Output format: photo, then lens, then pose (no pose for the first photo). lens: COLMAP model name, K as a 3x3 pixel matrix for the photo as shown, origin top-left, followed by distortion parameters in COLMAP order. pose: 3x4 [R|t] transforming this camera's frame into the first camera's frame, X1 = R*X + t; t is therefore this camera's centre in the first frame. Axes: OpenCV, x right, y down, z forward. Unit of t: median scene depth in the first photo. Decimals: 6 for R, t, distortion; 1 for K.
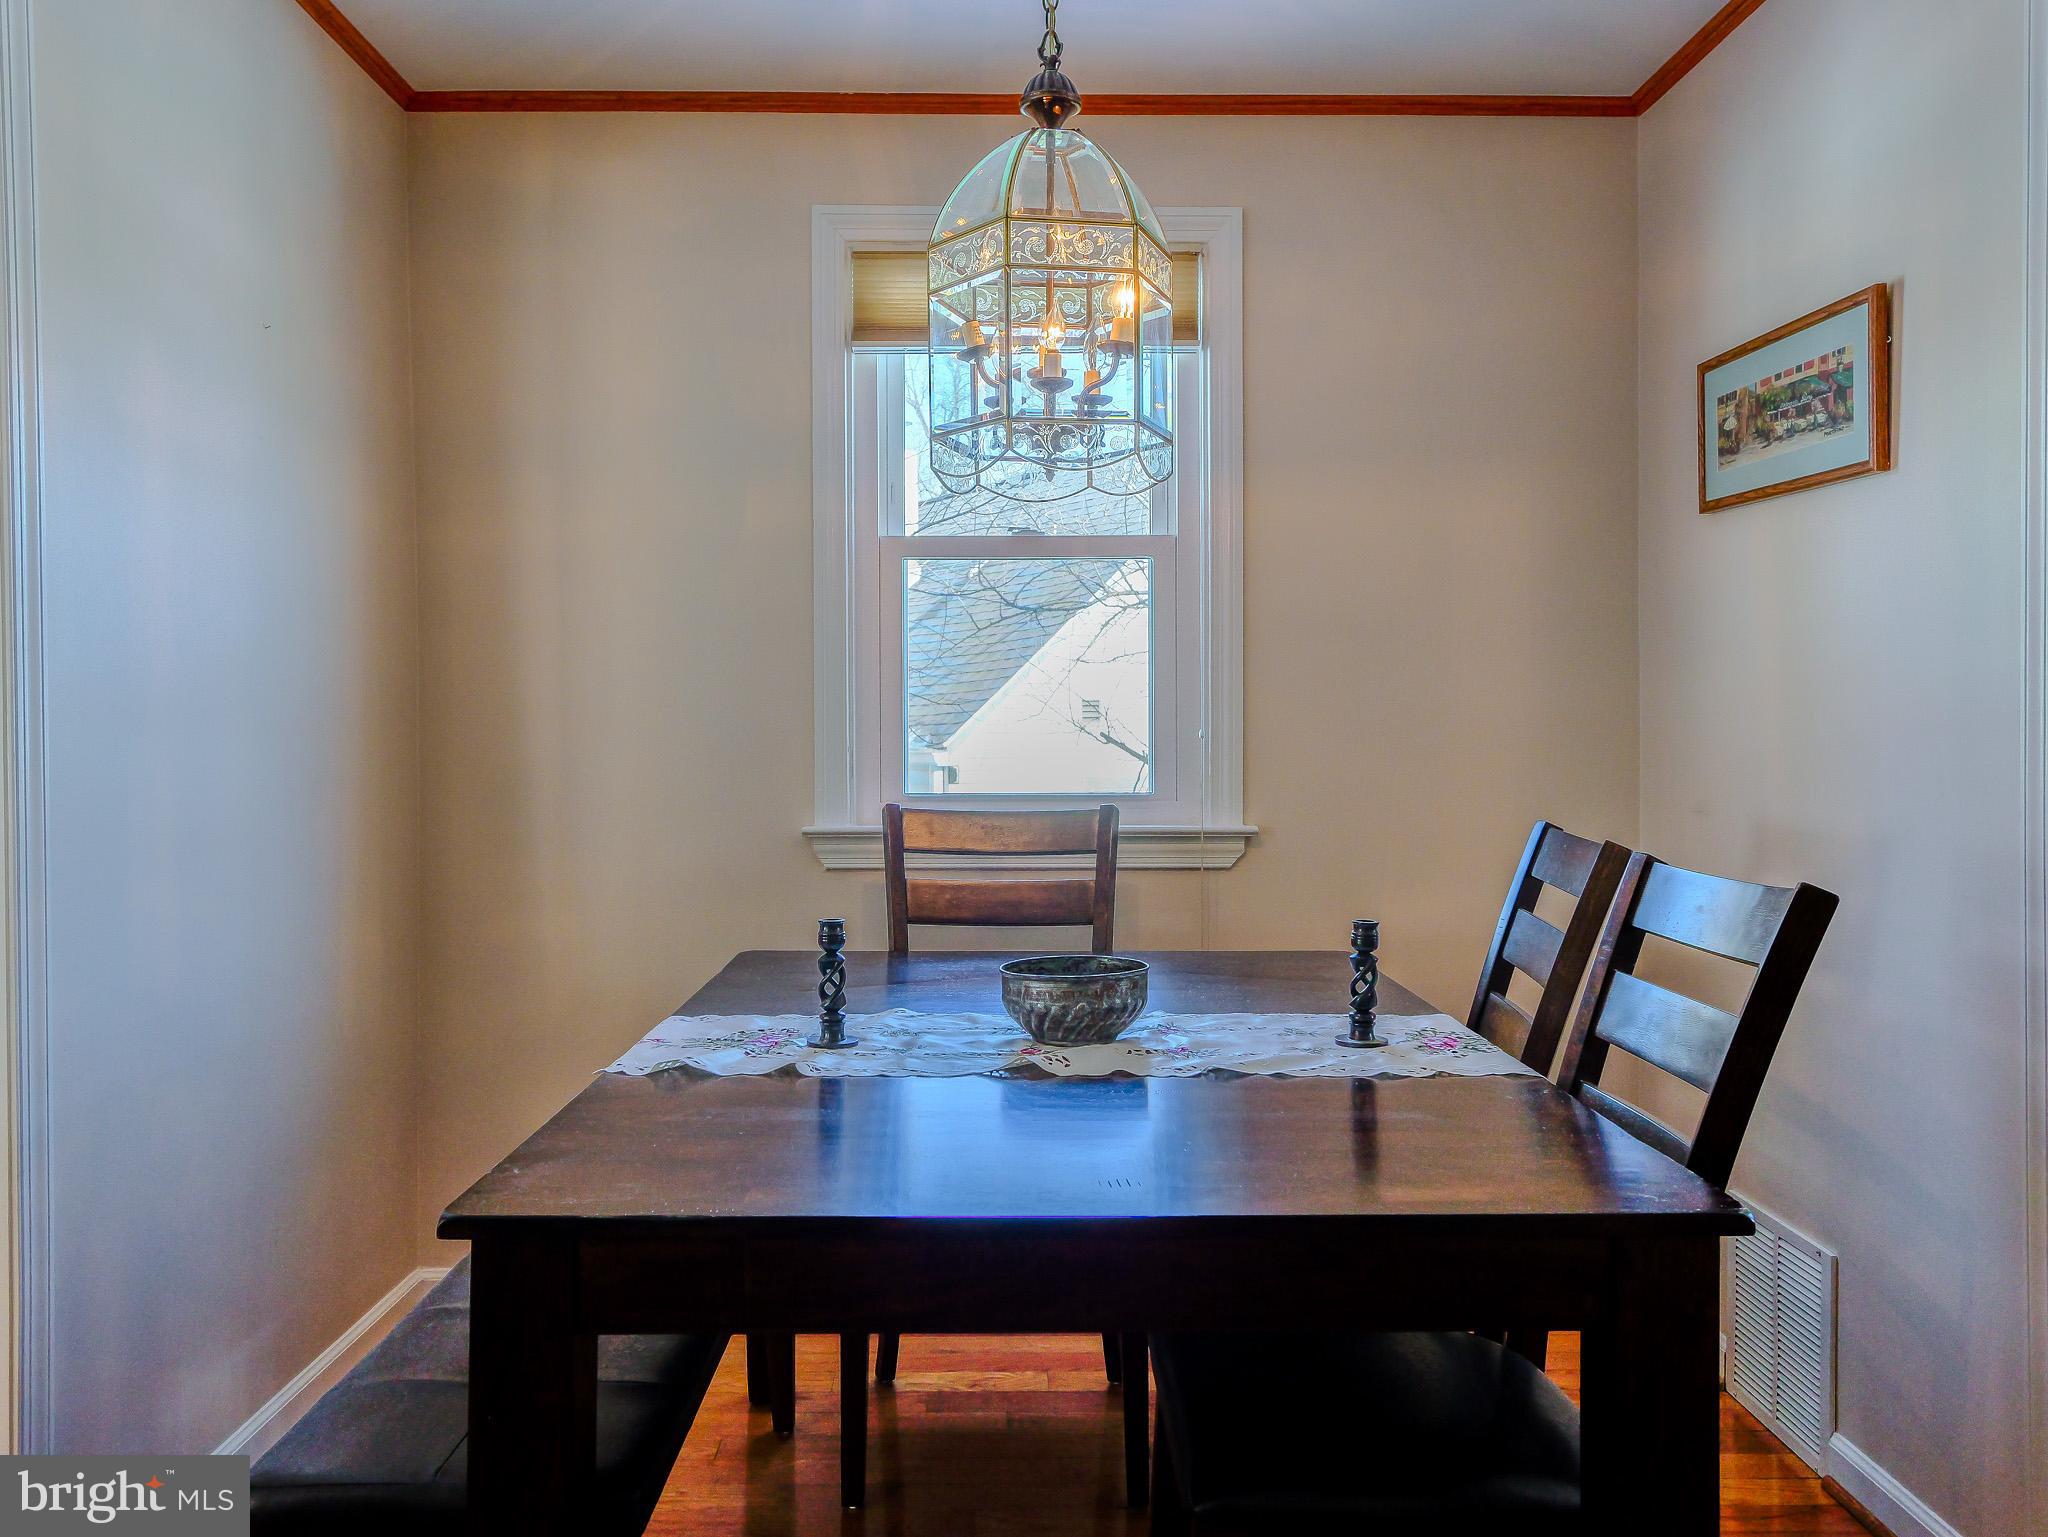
lens RADIAL K [[1602.2, 0, 1006.9], [0, 1602.2, 764.1], [0, 0, 1]] dist [0.010959, -0.004510]
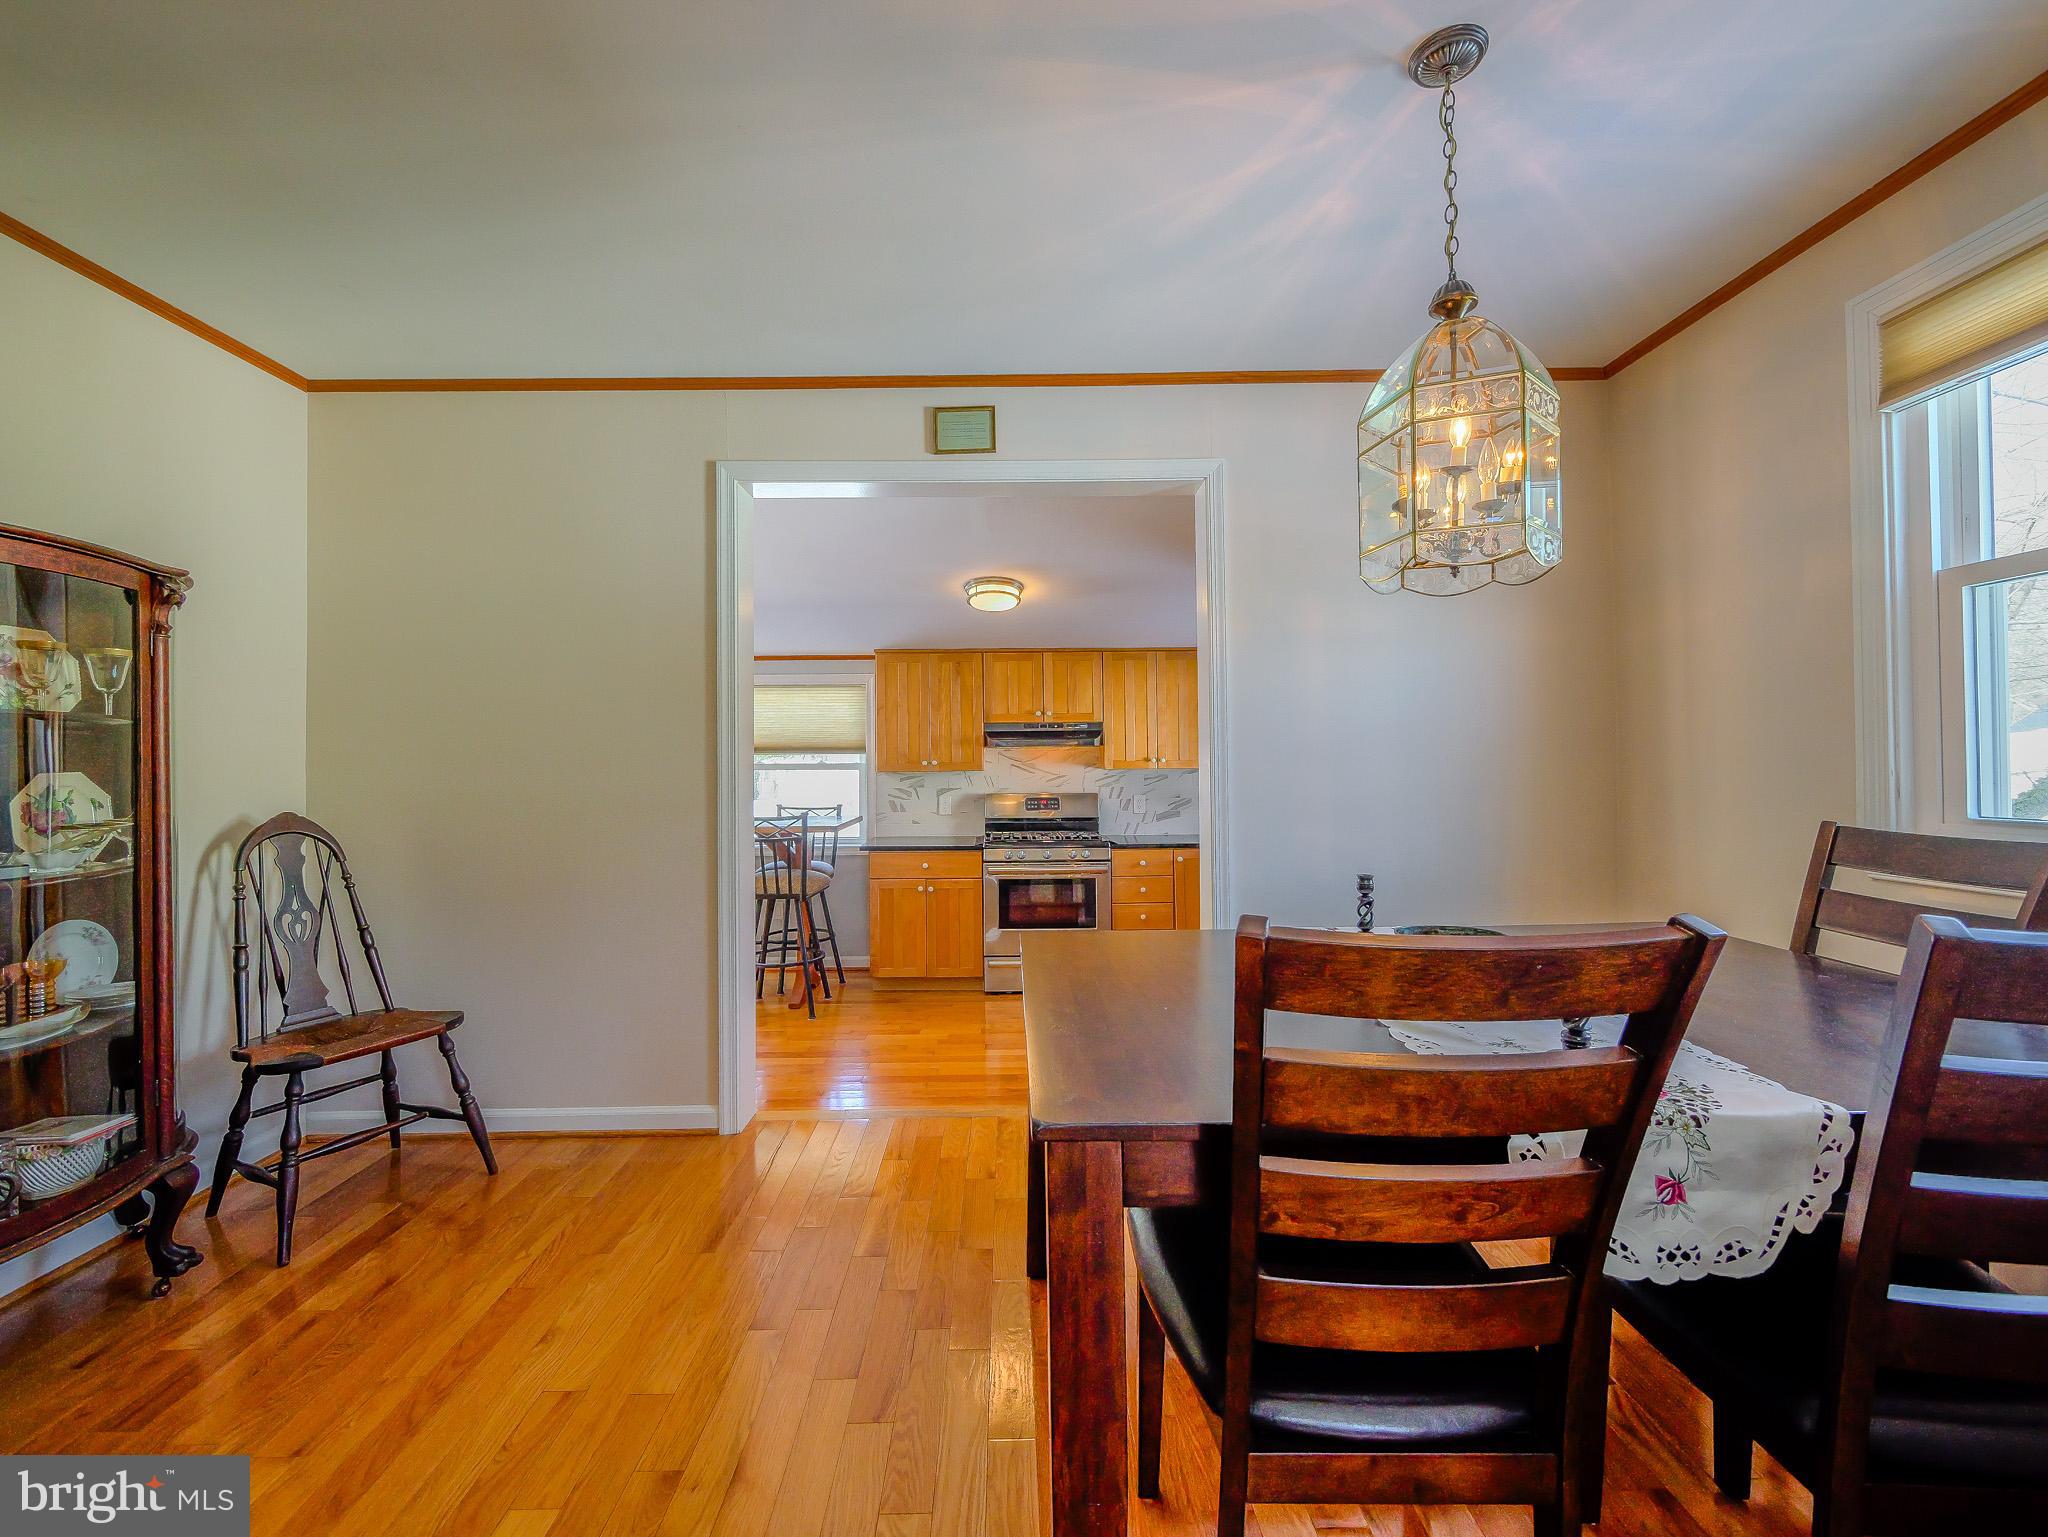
lens RADIAL K [[854.4, 0, 1020.3], [0, 854.4, 761.6], [0, 0, 1]] dist [-0.007158, 0.000753]
pose [[-0.000369, -0.004634, -0.999989, 0.559895], [-0.017365, 0.999839, -0.004627, -0.004311], [0.999849, 0.017363, -0.000450, 0.469679]]
